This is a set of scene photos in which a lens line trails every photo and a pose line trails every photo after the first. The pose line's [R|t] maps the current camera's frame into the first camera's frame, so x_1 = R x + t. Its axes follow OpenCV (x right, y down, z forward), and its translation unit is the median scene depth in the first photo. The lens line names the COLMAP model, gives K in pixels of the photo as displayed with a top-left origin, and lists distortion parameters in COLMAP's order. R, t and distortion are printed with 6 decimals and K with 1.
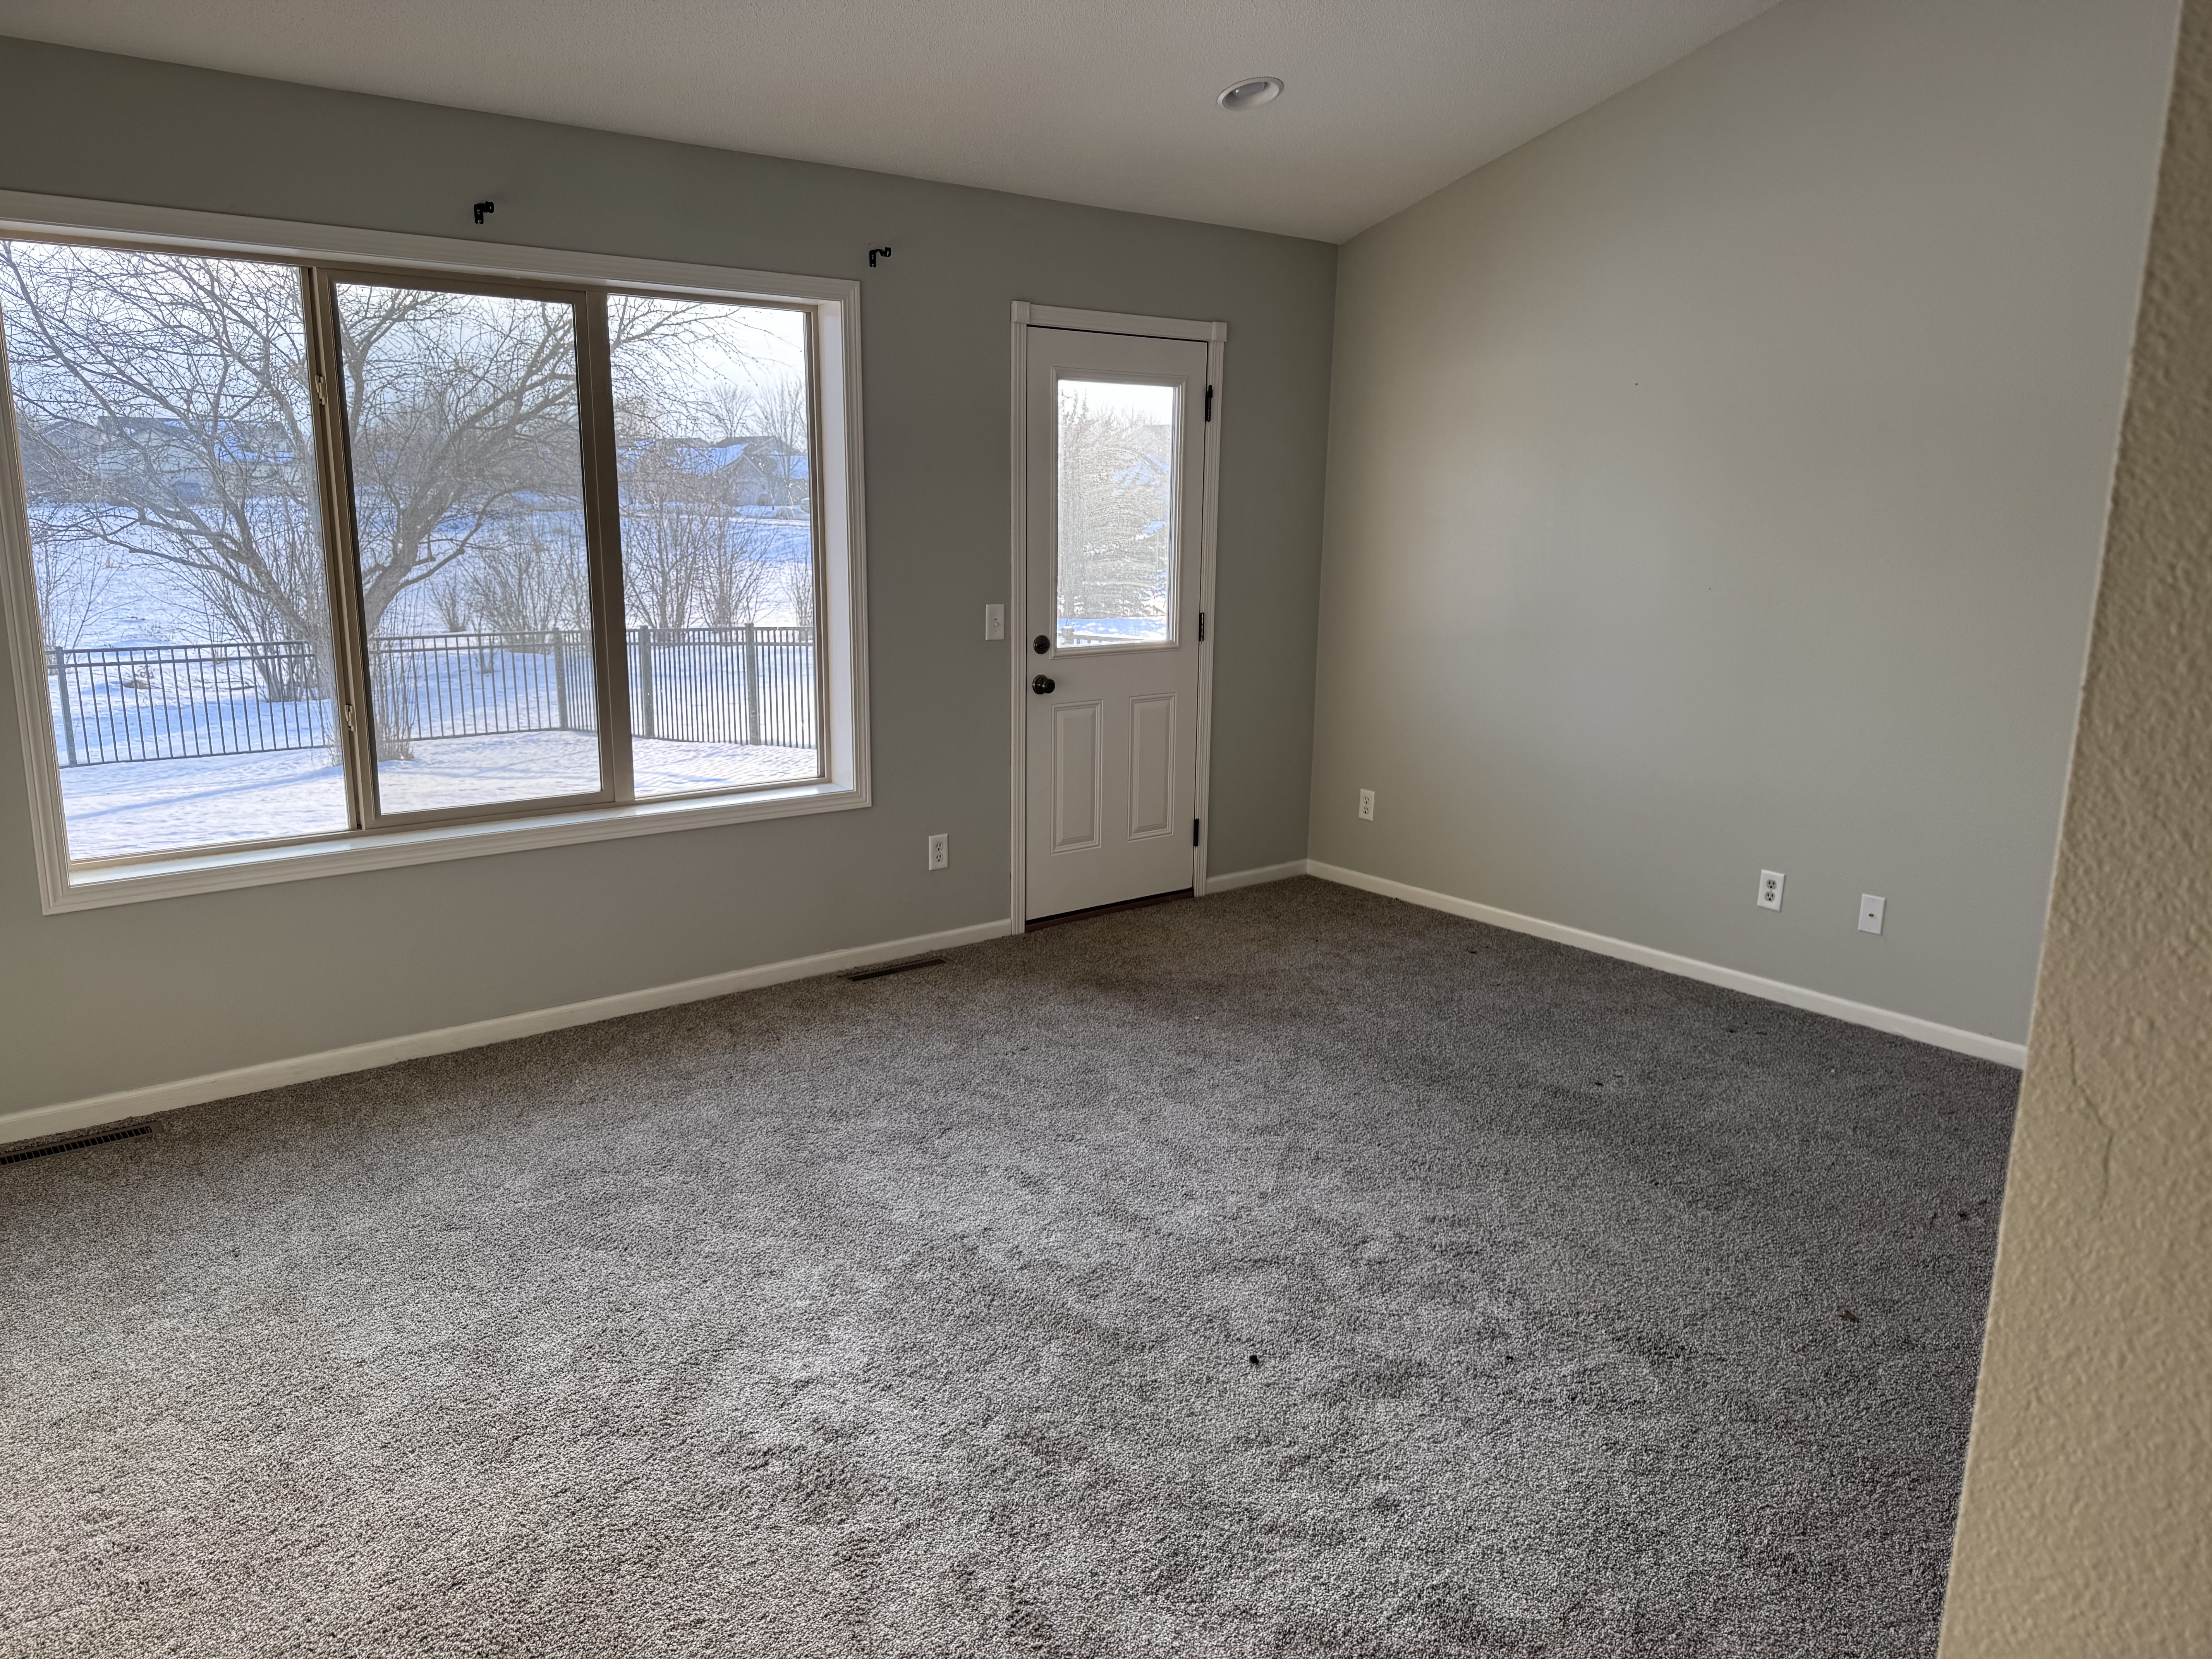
lens RADIAL K [[1564.2, 0, 1091.6], [0, 1564.2, 818.7], [0, 0, 1]] dist [0.066731, -0.073592]
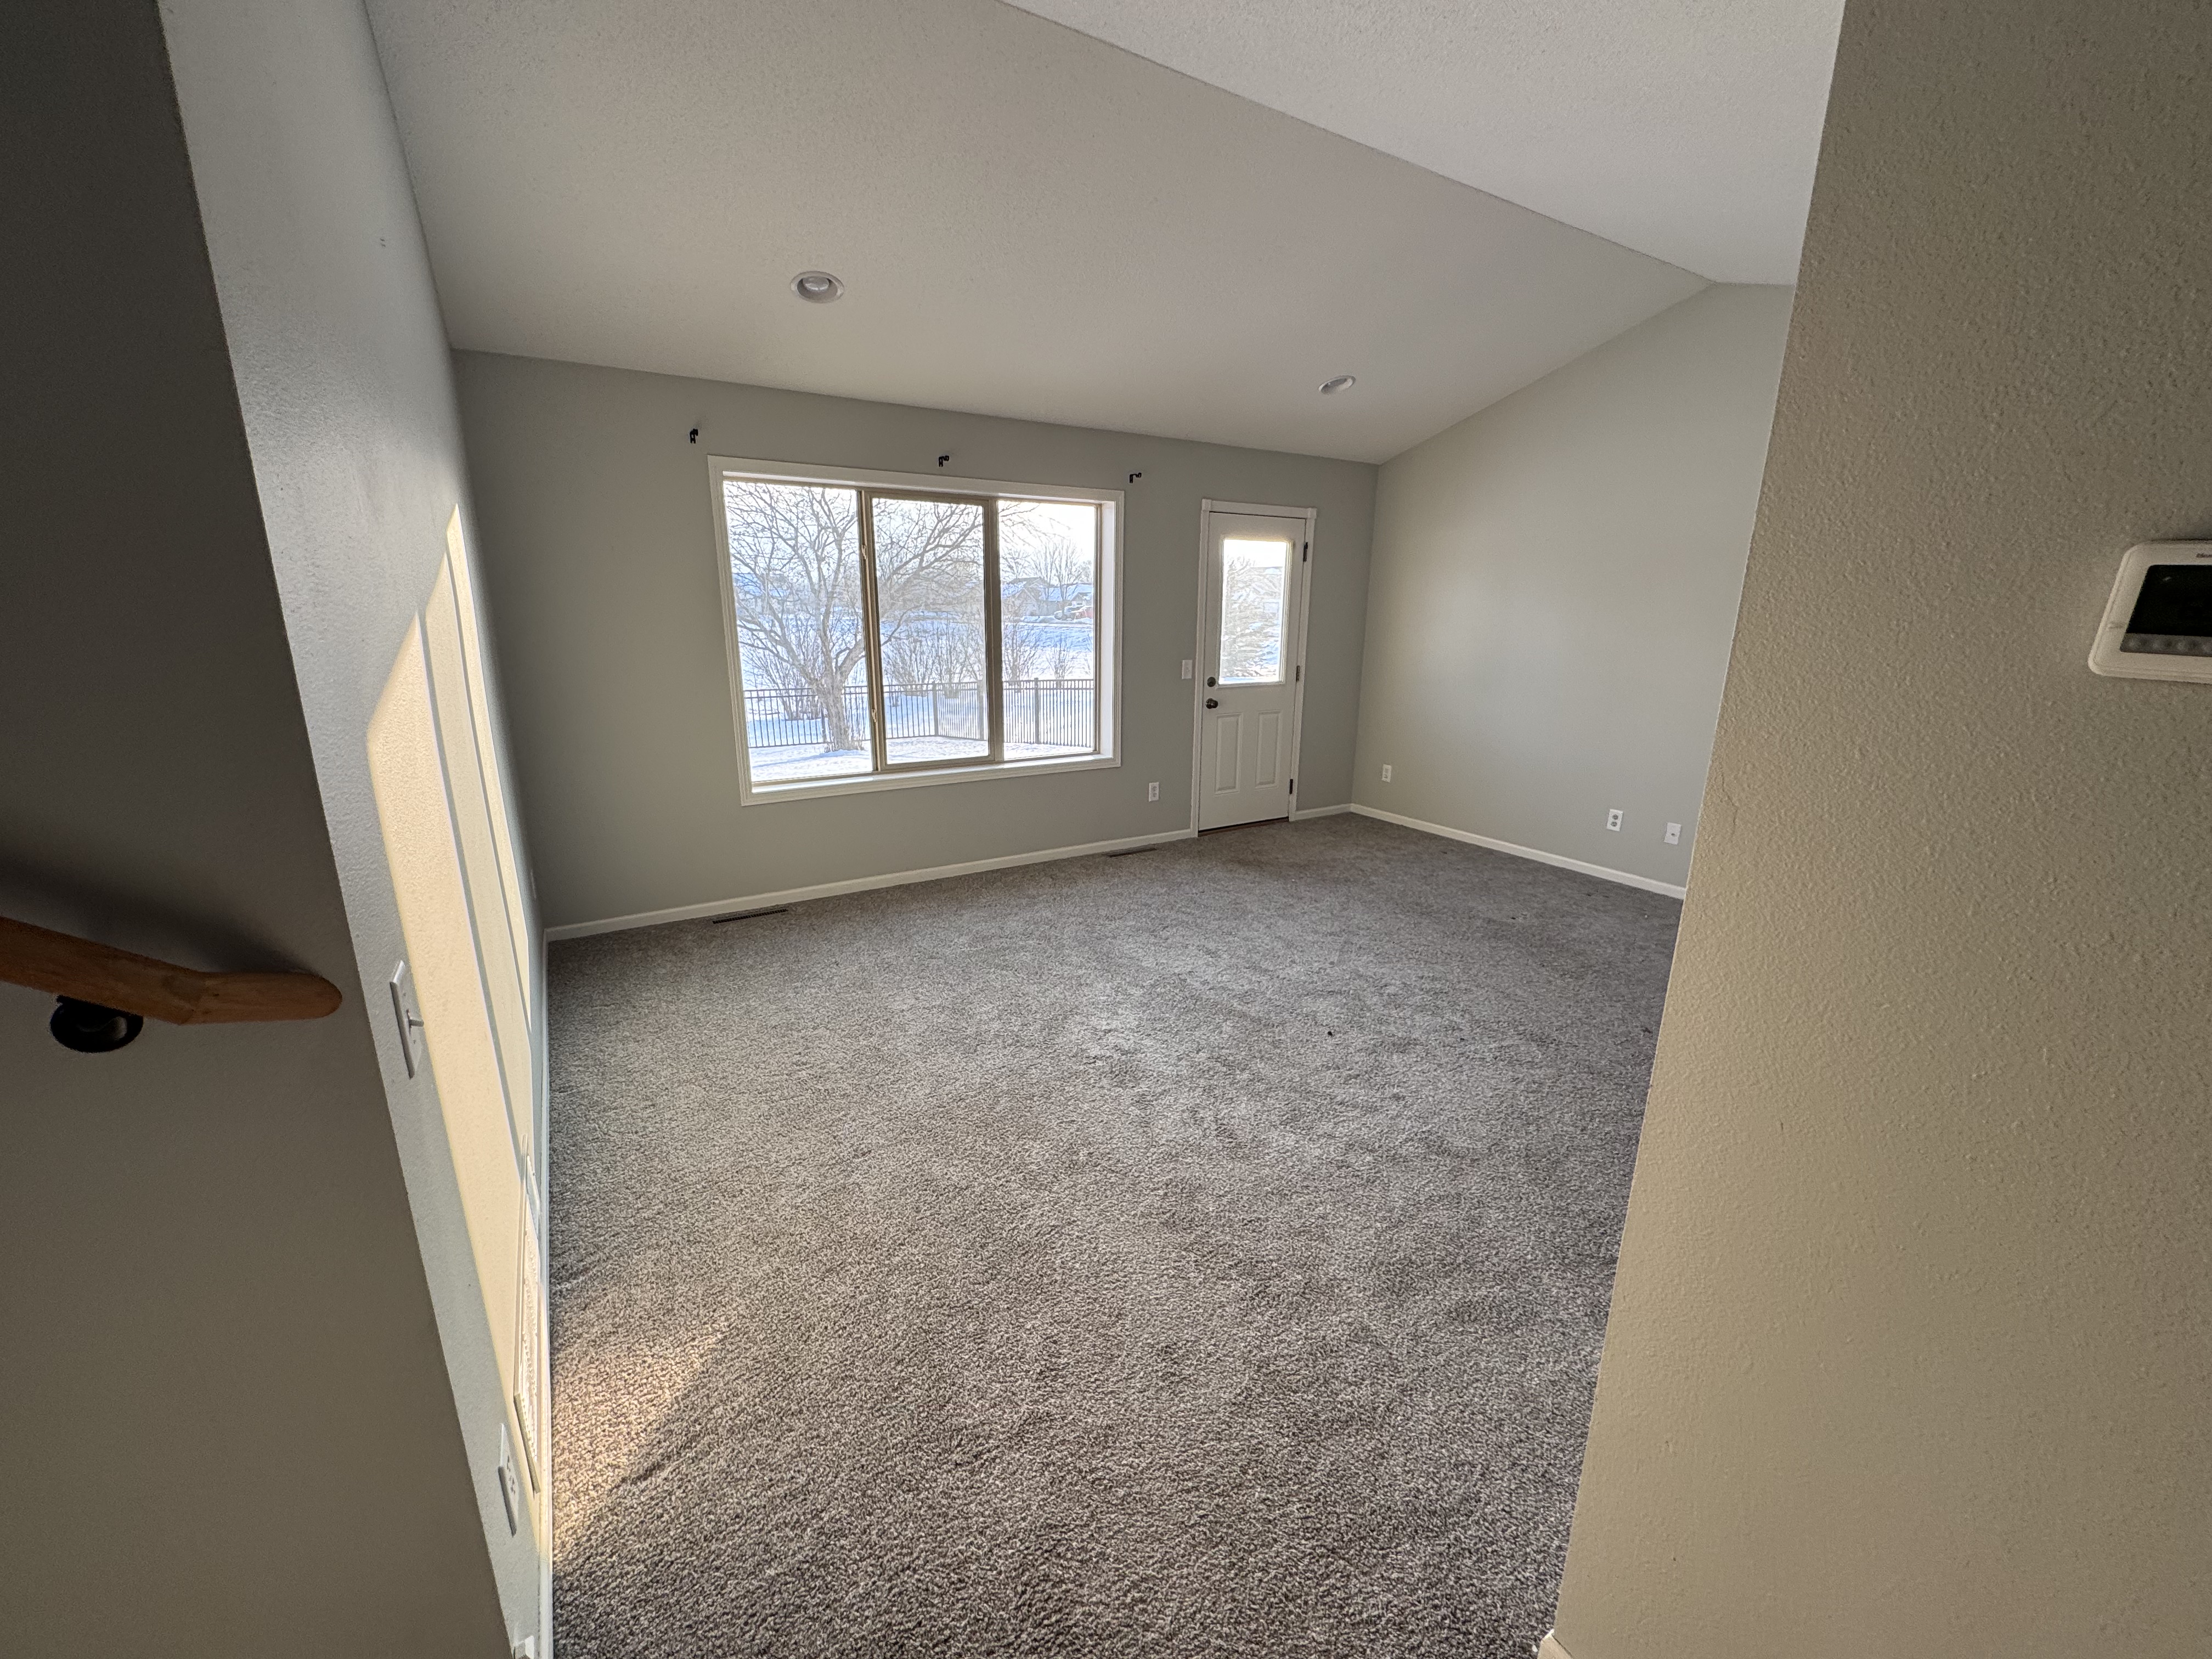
lens RADIAL K [[884.2, 0, 1104.7], [0, 884.2, 831.6], [0, 0, 1]] dist [0.002103, 0.001700]
pose [[0.992553, 0.025304, -0.119155, -0.038639], [-0.020254, 0.998852, 0.043404, 0.031504], [0.120117, -0.040668, 0.991926, -0.099549]]
